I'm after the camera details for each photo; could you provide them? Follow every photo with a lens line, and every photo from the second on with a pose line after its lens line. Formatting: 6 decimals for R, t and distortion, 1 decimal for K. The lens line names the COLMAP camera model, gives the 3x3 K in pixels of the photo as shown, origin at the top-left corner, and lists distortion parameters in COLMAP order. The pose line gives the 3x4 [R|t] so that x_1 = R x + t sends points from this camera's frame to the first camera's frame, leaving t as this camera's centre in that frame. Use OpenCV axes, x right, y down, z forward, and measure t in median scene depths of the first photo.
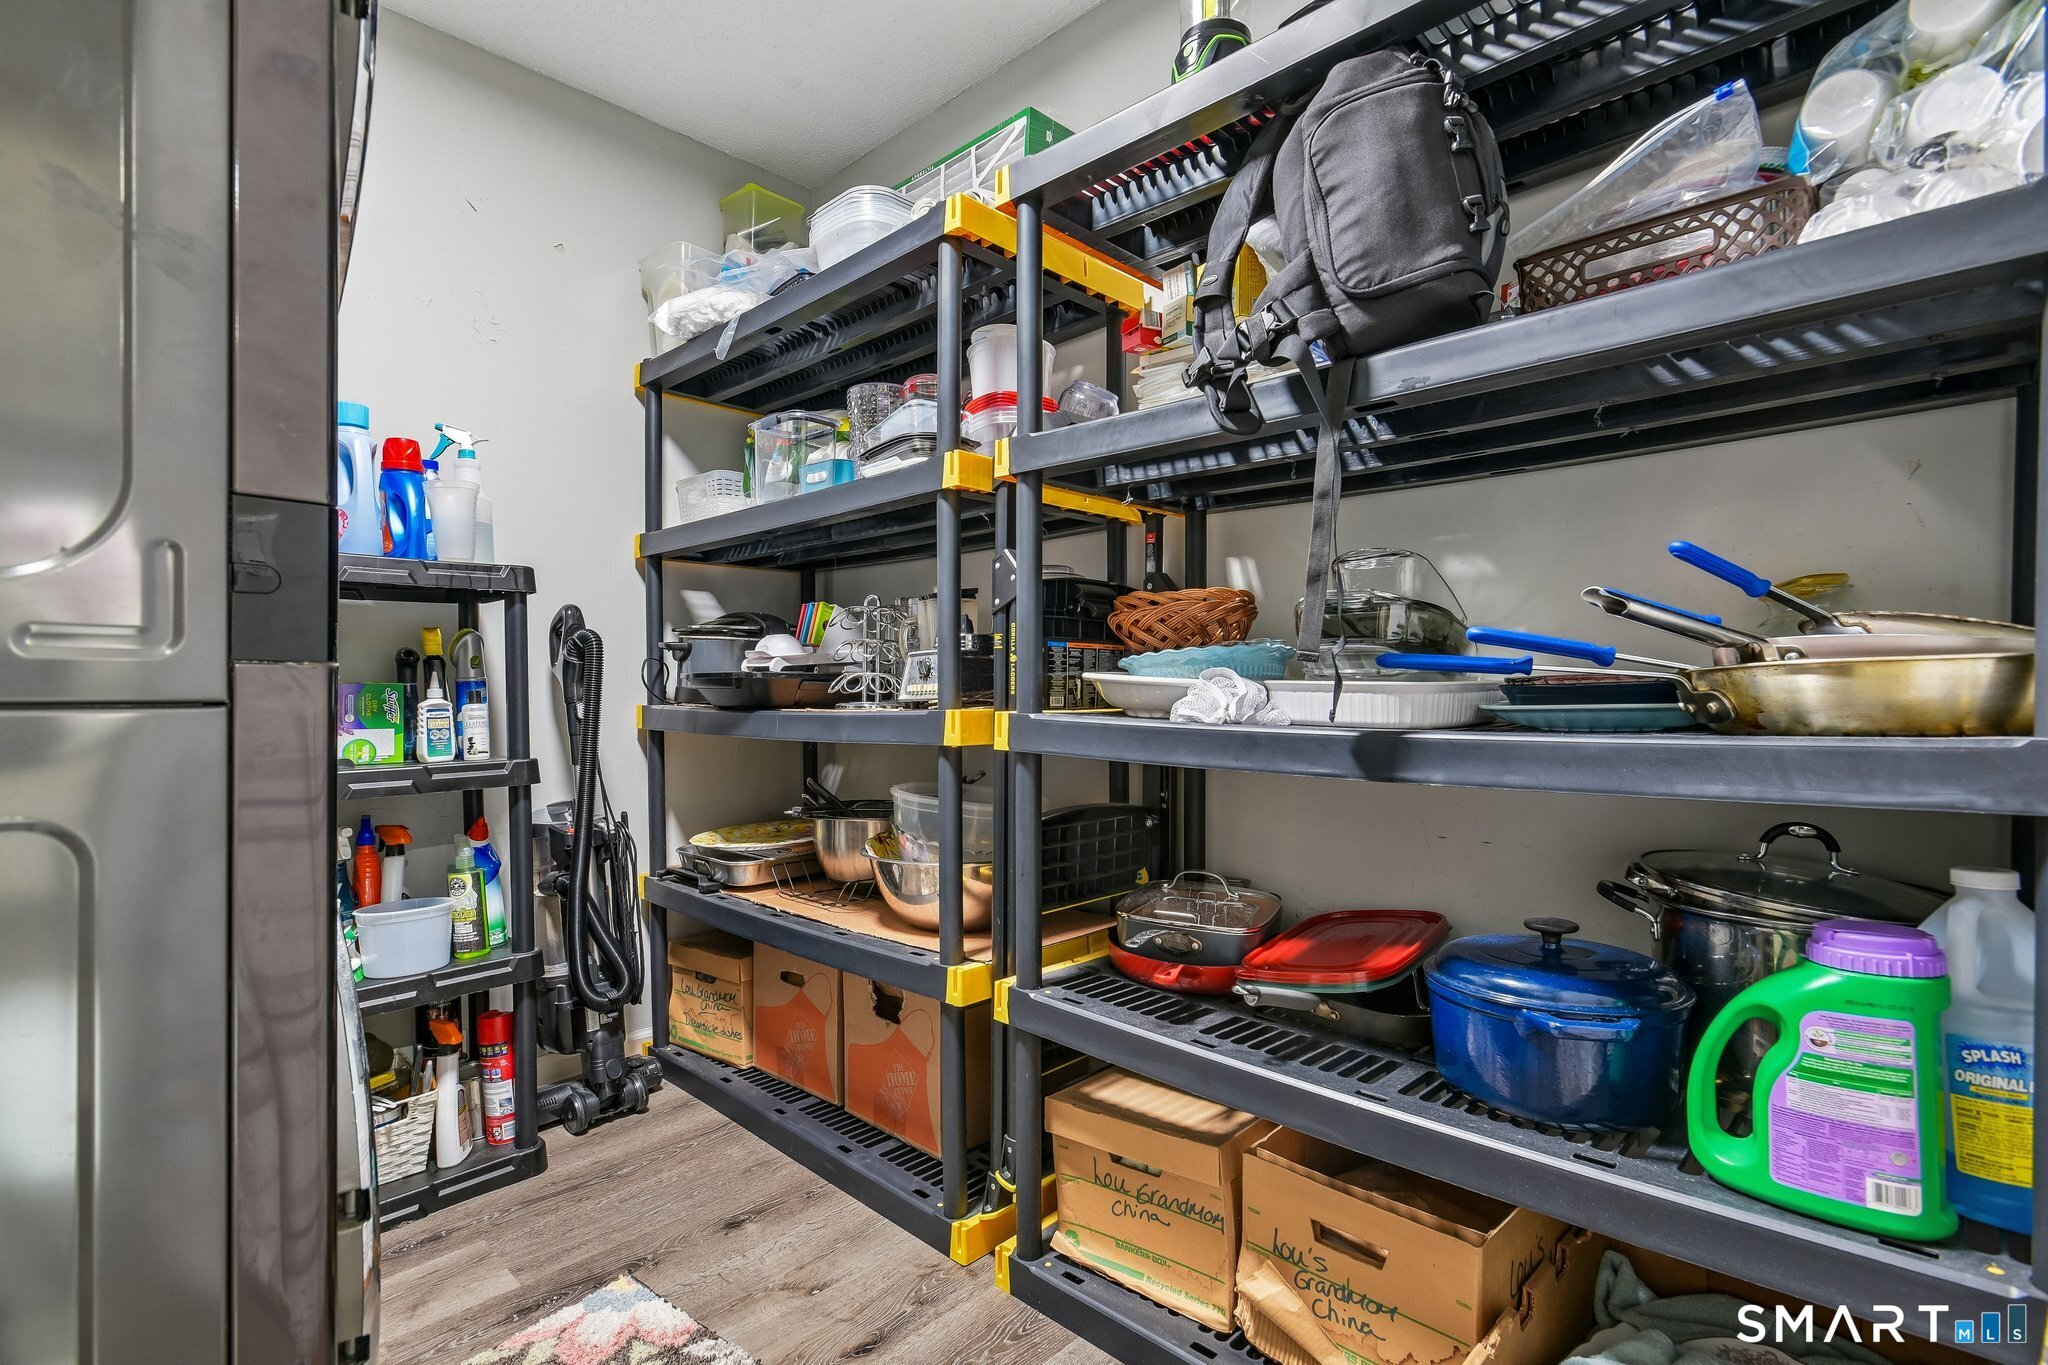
lens RADIAL K [[971.1, 0, 1024.1], [0, 971.1, 685.6], [0, 0, 1]] dist [-0.012565, 0.007074]
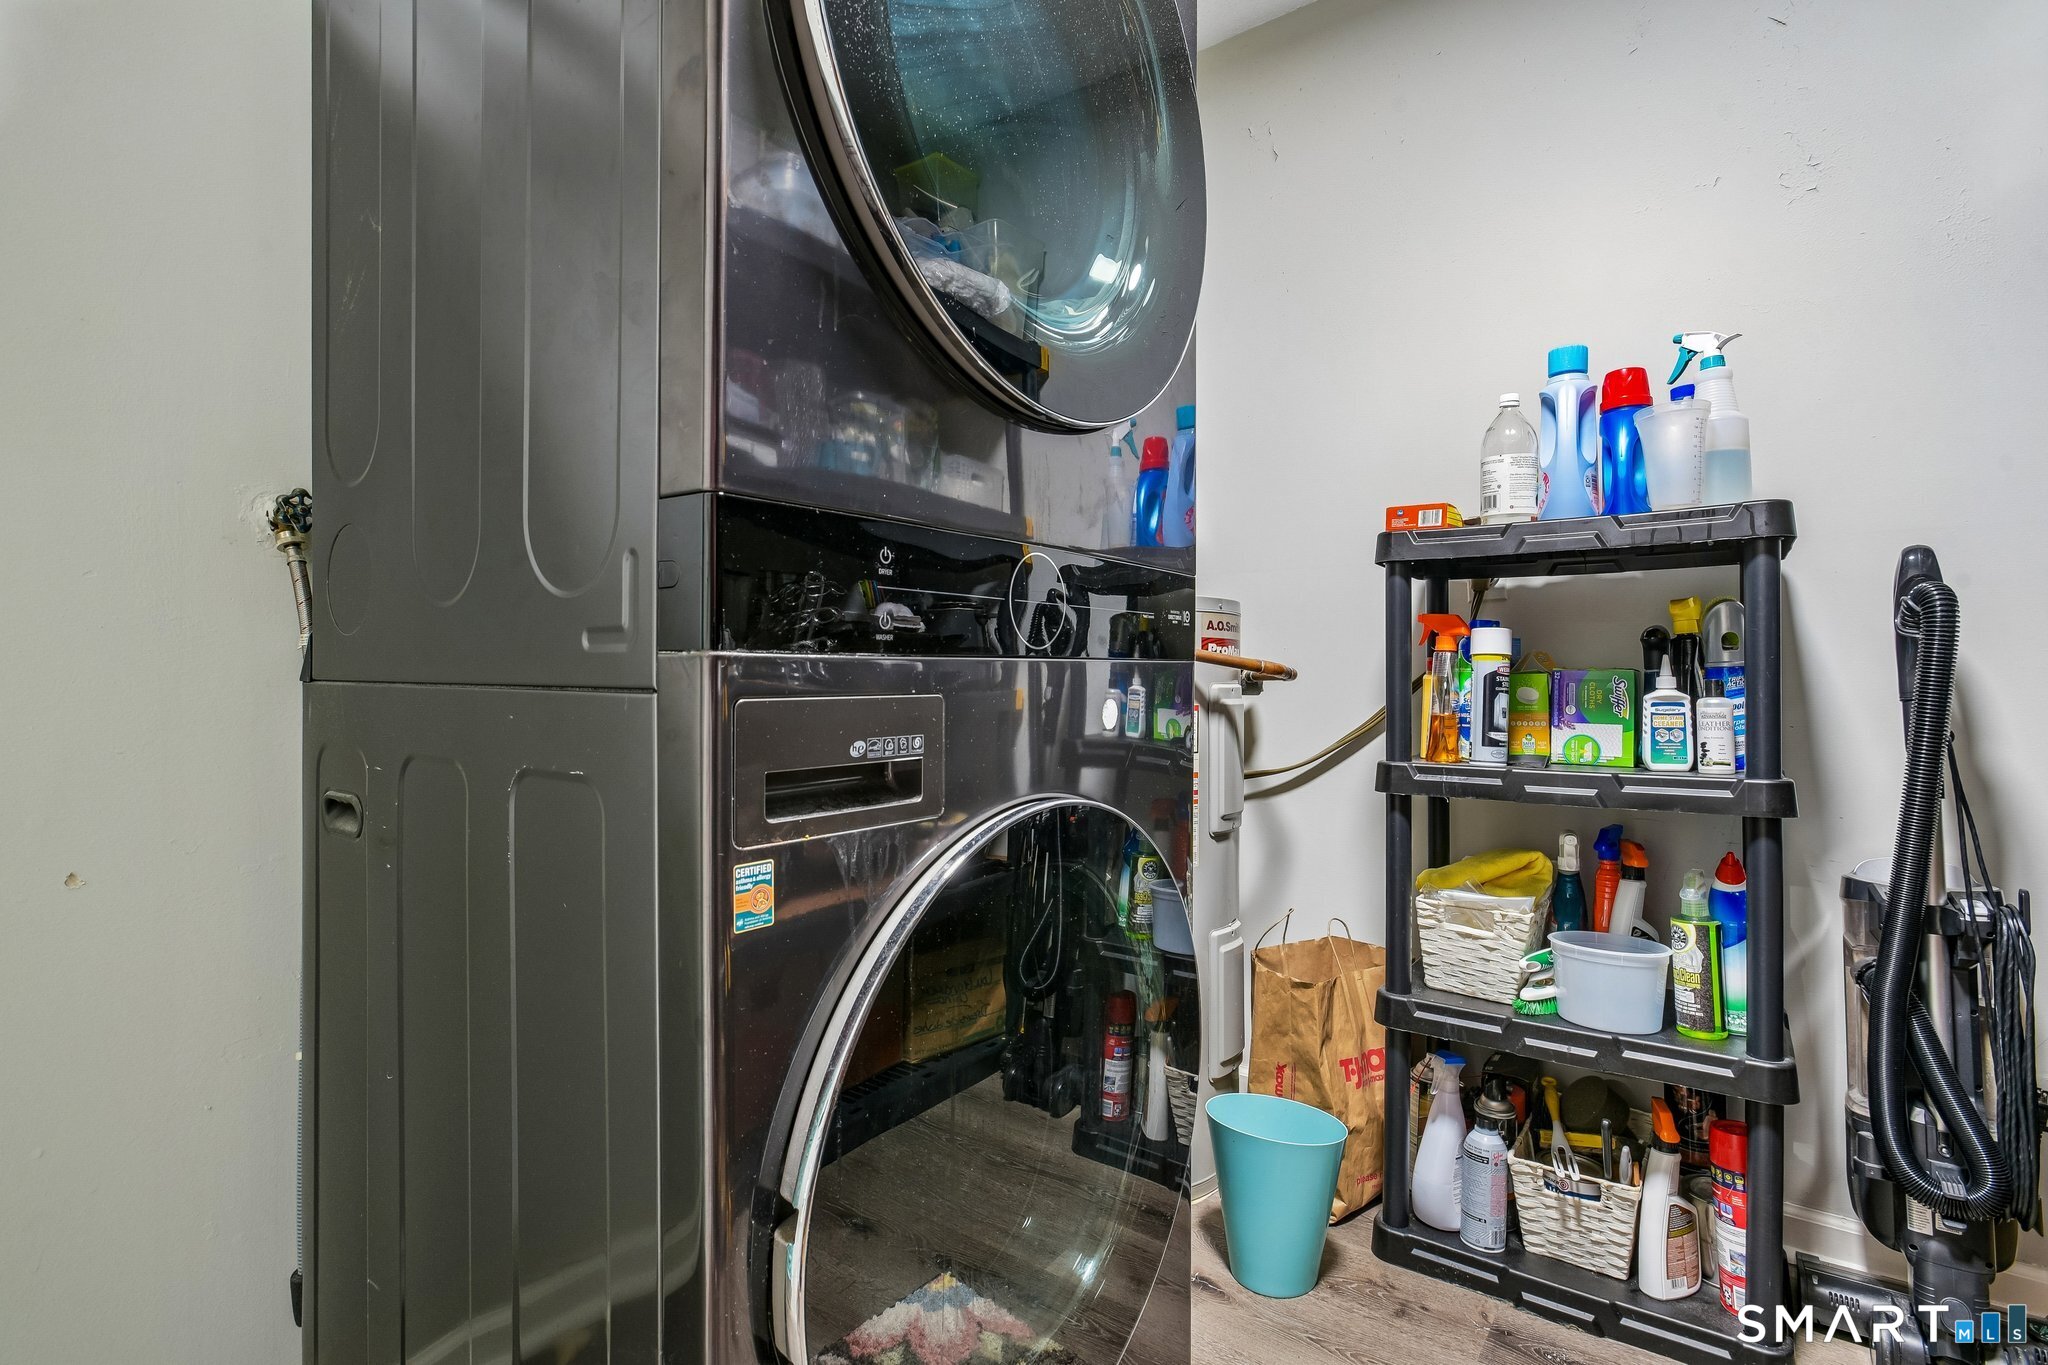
lens RADIAL K [[971.1, 0, 1025.1], [0, 971.1, 676.4], [0, 0, 1]] dist [-0.012565, 0.007074]
pose [[0.127823, 0.005127, -0.991784, 0.100046], [-0.002672, 0.999985, 0.004825, 0.000541], [0.991793, 0.002034, 0.127835, 0.390426]]
